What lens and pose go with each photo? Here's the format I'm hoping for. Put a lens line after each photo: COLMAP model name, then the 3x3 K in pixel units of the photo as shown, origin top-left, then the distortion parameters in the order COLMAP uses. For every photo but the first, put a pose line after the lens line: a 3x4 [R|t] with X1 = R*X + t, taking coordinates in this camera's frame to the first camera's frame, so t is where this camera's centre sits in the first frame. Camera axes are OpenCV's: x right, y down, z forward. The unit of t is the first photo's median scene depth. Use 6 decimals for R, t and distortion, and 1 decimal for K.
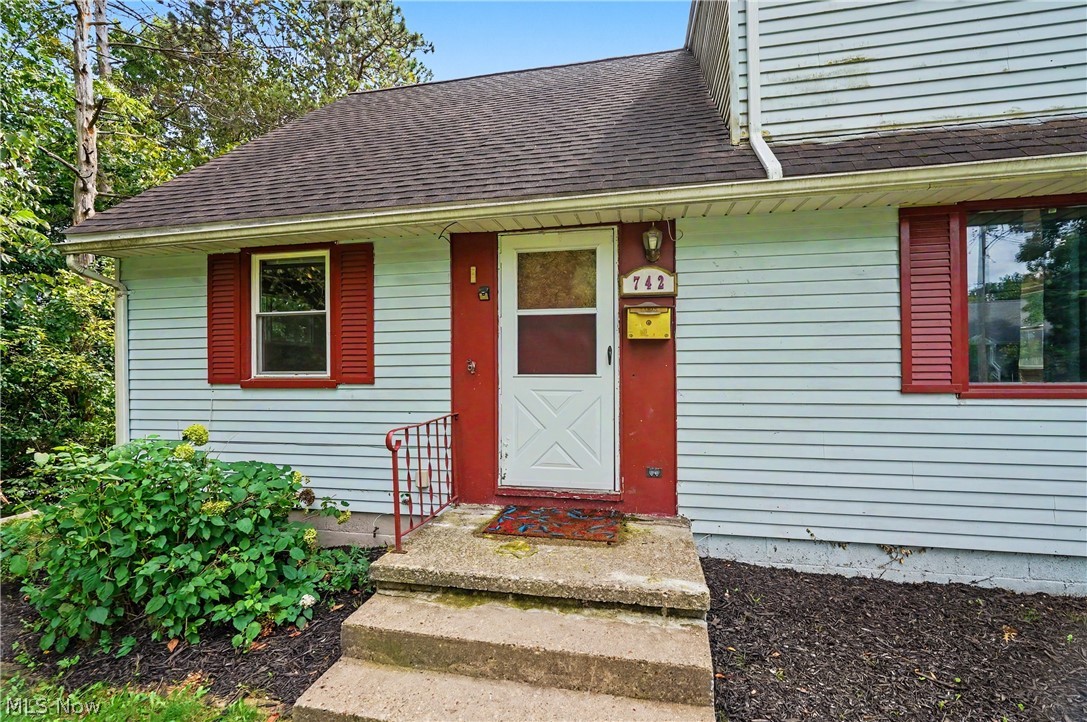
lens RADIAL K [[494.0, 0, 543.8], [0, 494.0, 356.4], [0, 0, 1]] dist [-0.004693, 0.000572]
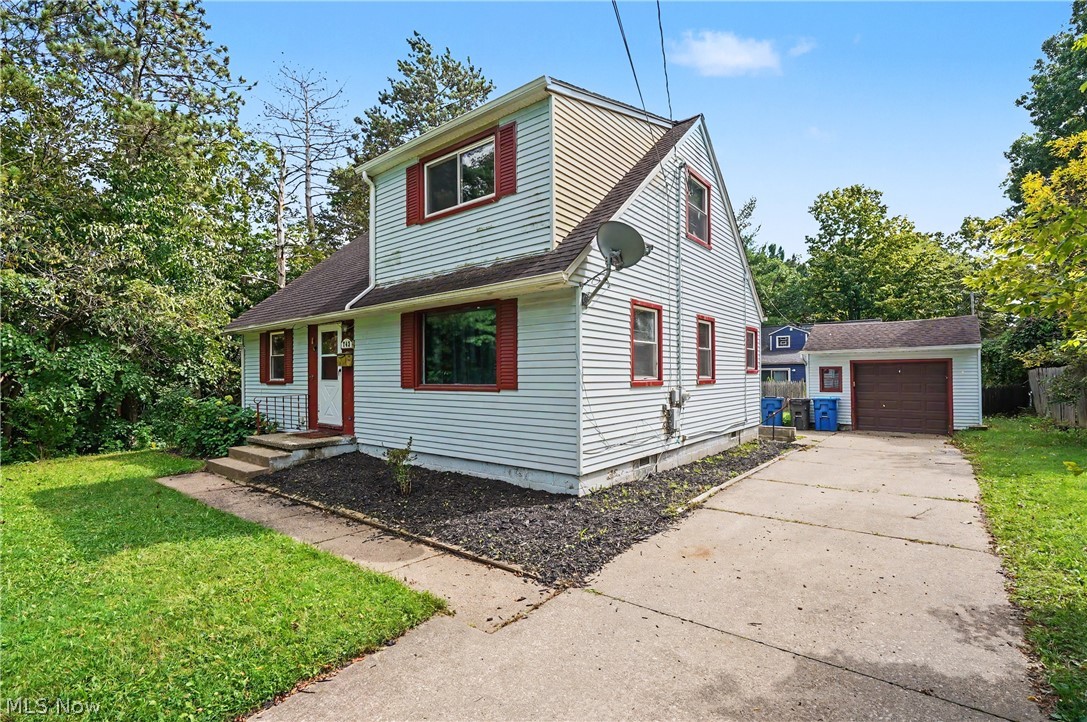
lens RADIAL K [[494.0, 0, 543.4], [0, 494.0, 370.0], [0, 0, 1]] dist [-0.004693, 0.000572]
pose [[0.896035, -0.000636, -0.443984, 2.247614], [0.002618, 0.999989, 0.003850, -0.022304], [0.443976, -0.004612, 0.896027, -0.835074]]
